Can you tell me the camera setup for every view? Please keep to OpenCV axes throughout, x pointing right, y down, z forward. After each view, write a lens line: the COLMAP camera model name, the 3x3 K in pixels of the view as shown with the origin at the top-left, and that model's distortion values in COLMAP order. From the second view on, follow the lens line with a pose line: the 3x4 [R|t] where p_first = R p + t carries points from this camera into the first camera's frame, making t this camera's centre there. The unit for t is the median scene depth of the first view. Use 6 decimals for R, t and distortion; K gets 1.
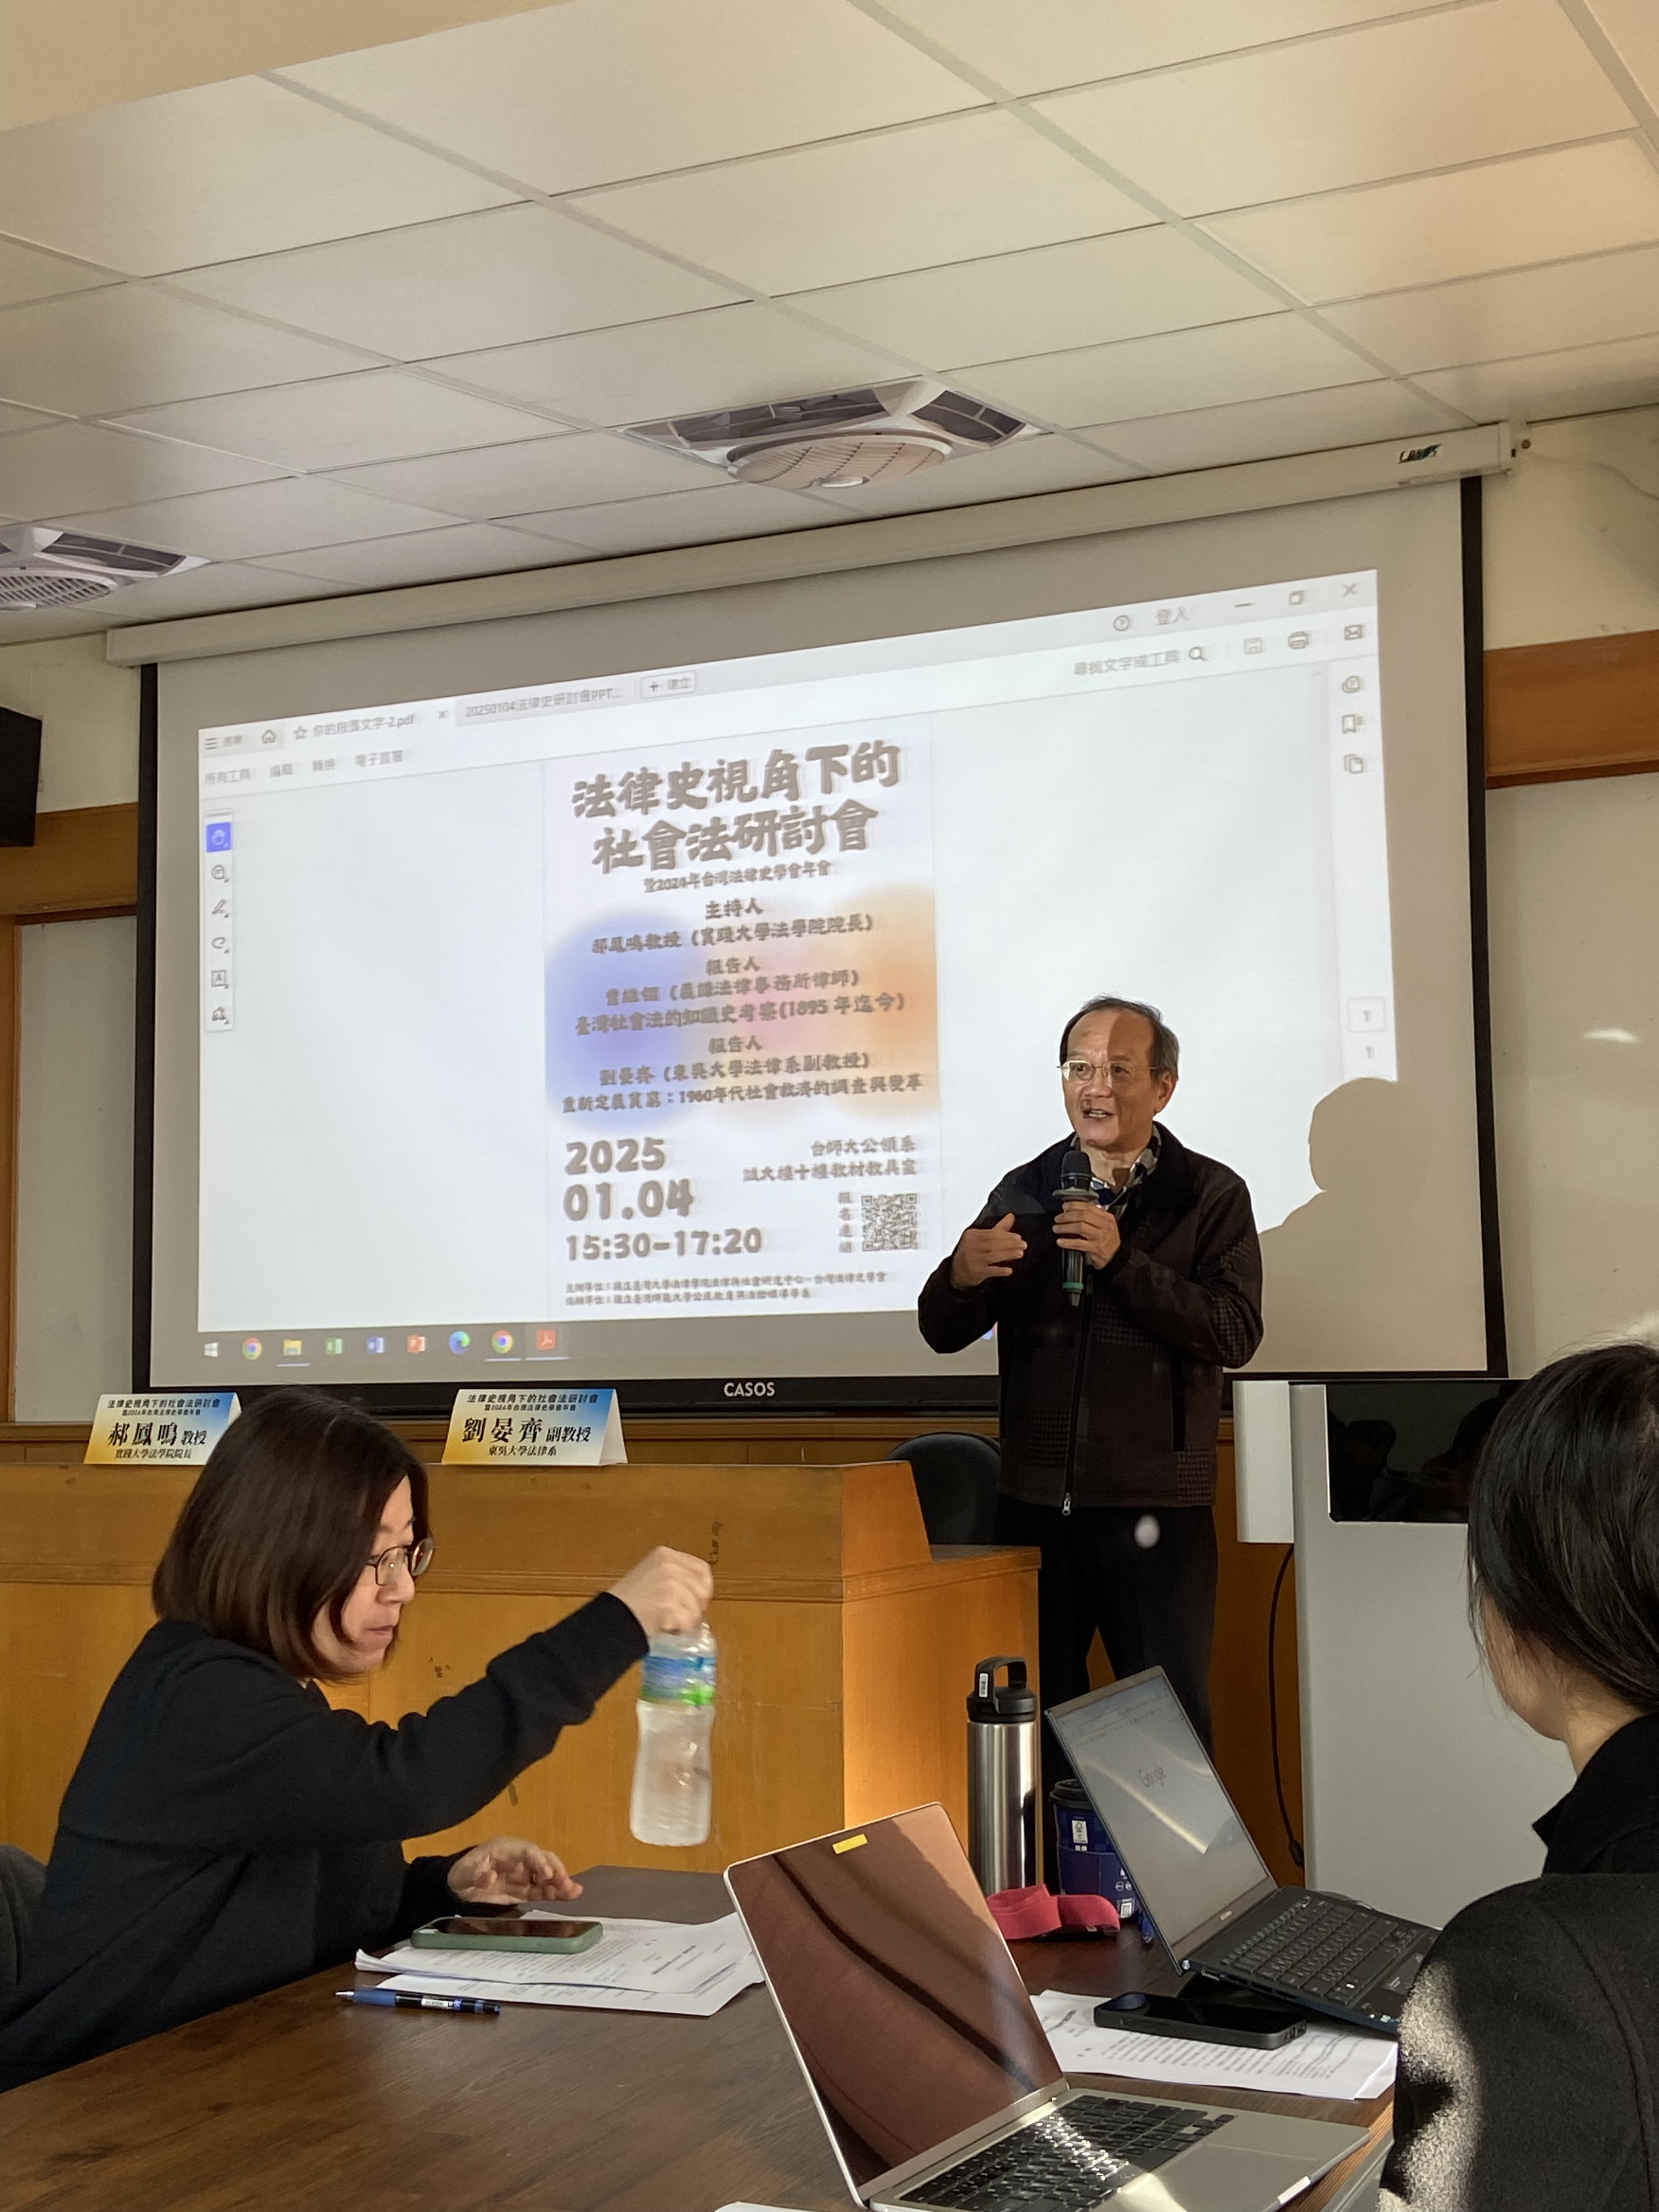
lens RADIAL K [[2872.9, 0, 849.6], [0, 2872.9, 1084.0], [0, 0, 1]] dist [0.126547, -0.104801]
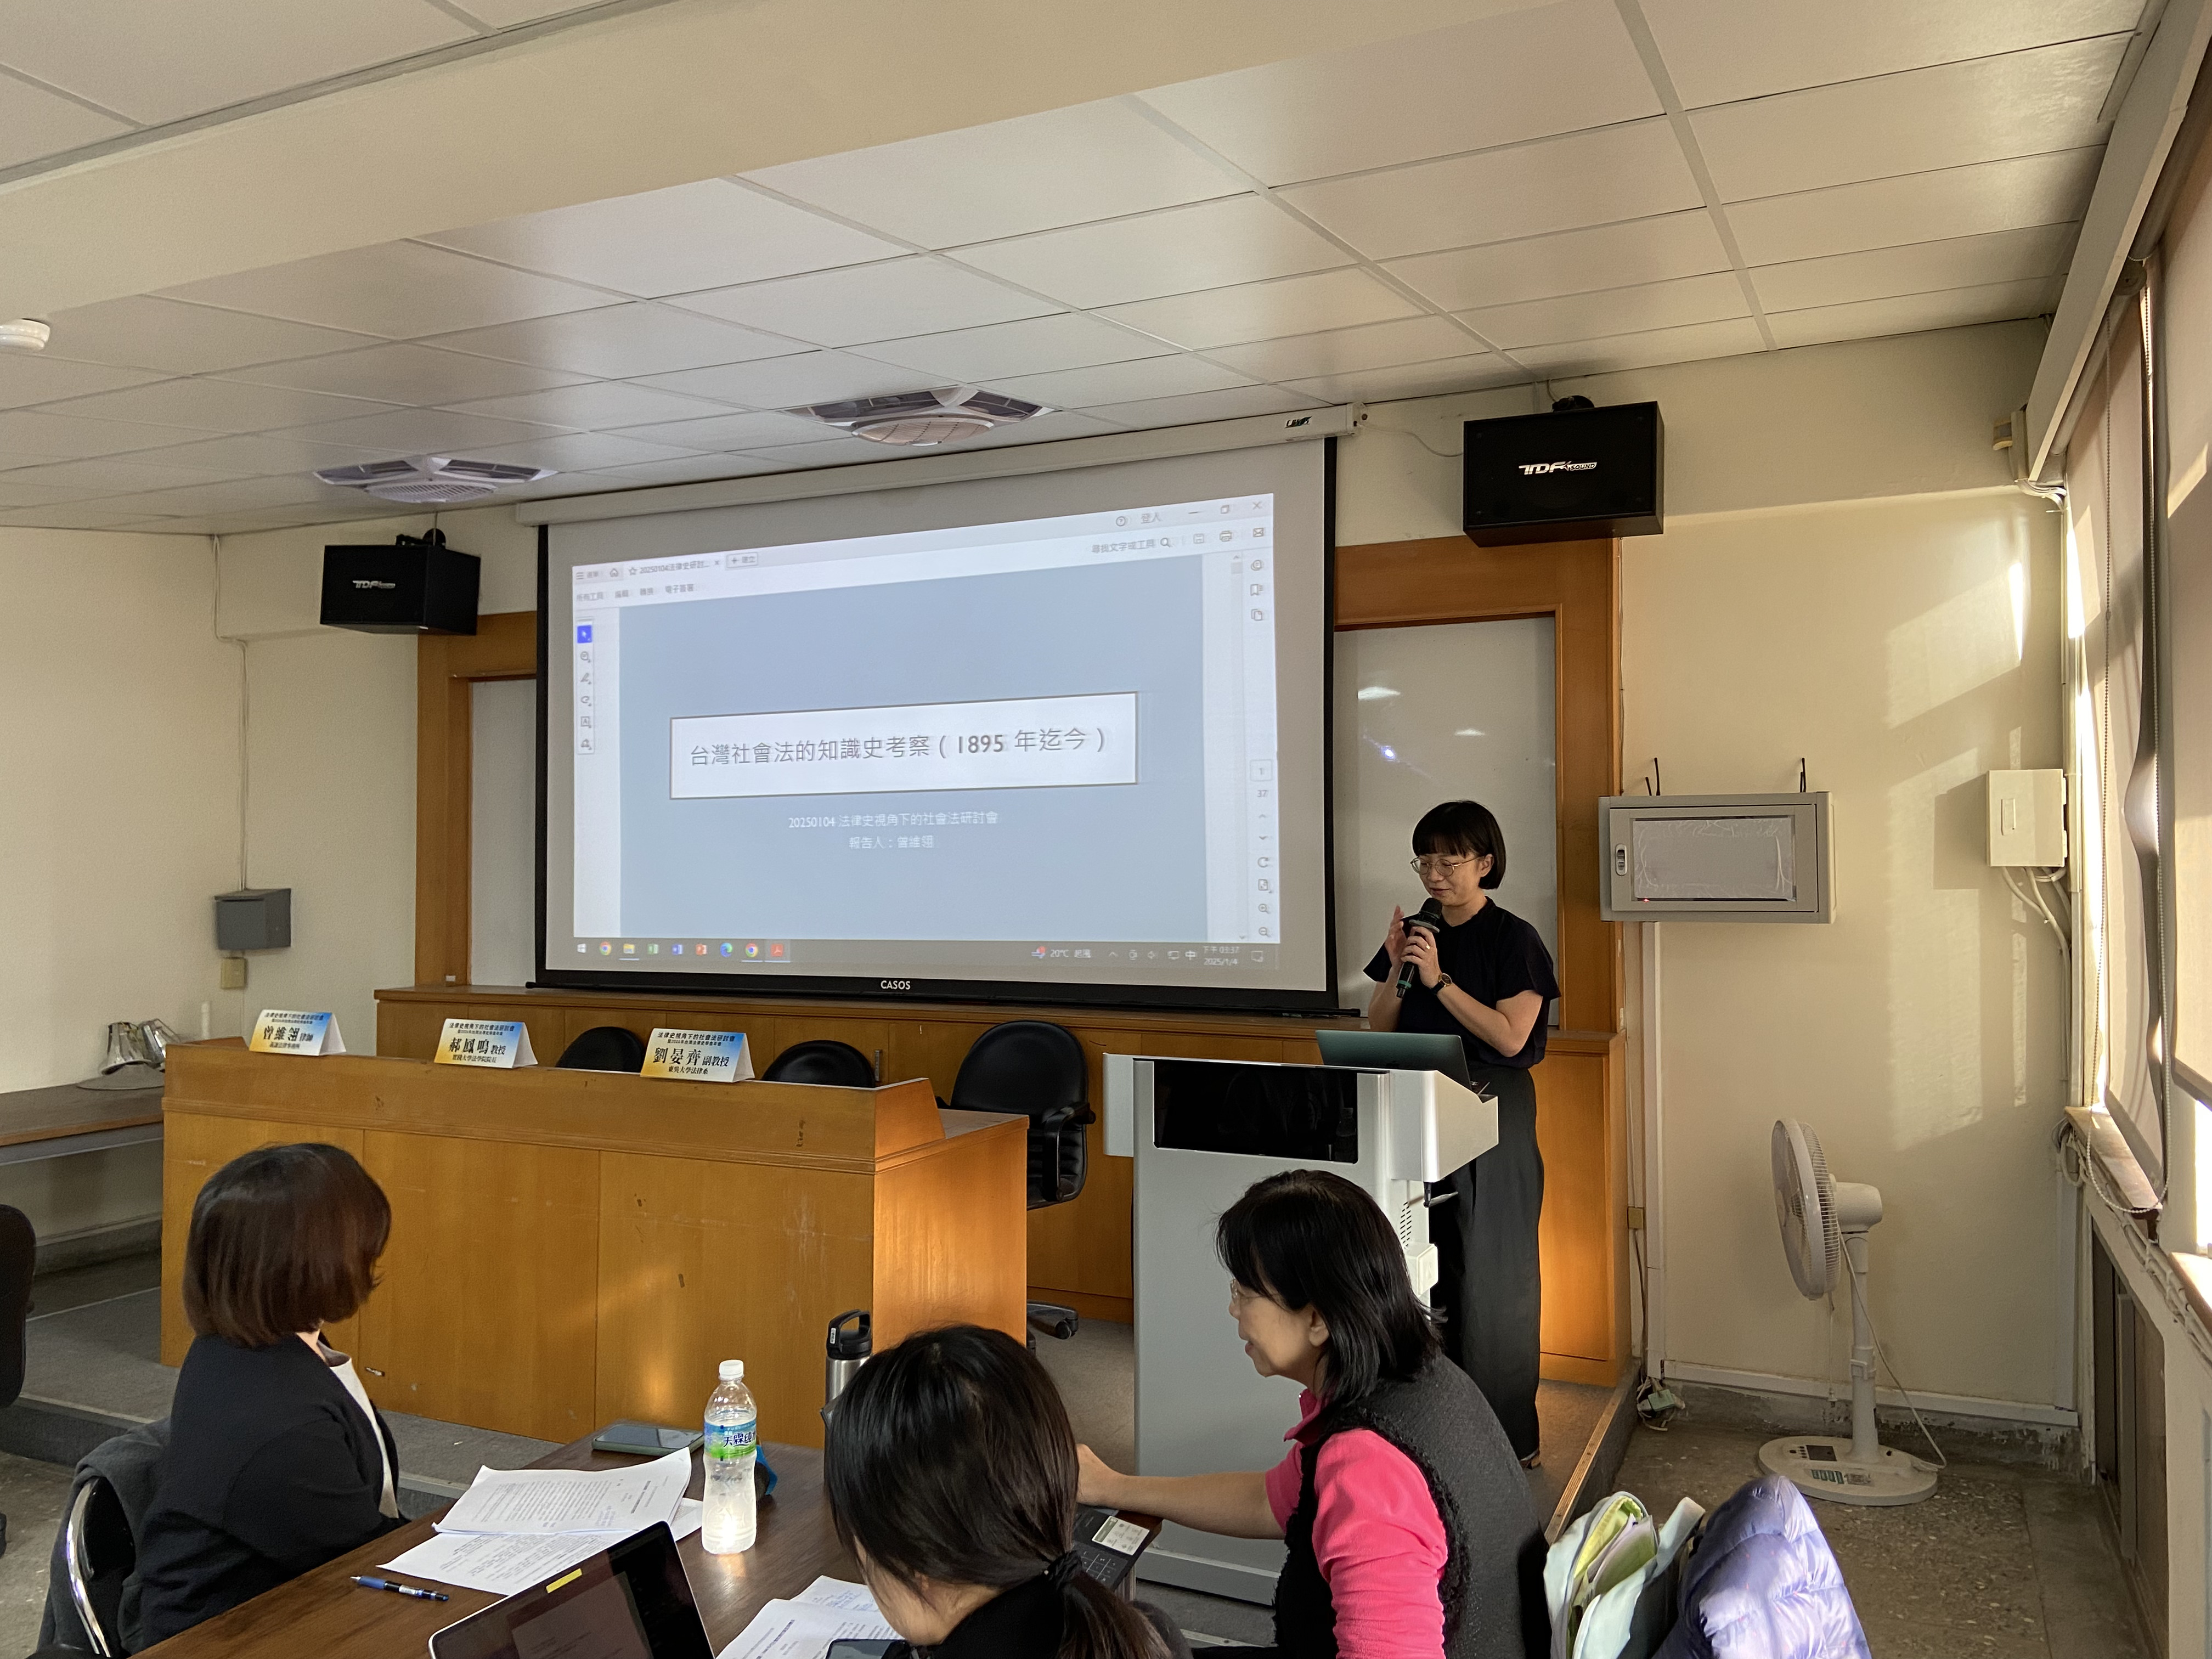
lens RADIAL K [[1661.4, 0, 1101.0], [0, 1661.4, 815.3], [0, 0, 1]] dist [0.134694, -0.166738]
pose [[0.999951, 0.009729, -0.001533, 0.082973], [-0.009598, 0.997507, 0.069916, -0.058445], [0.002210, -0.069898, 0.997552, 0.054969]]
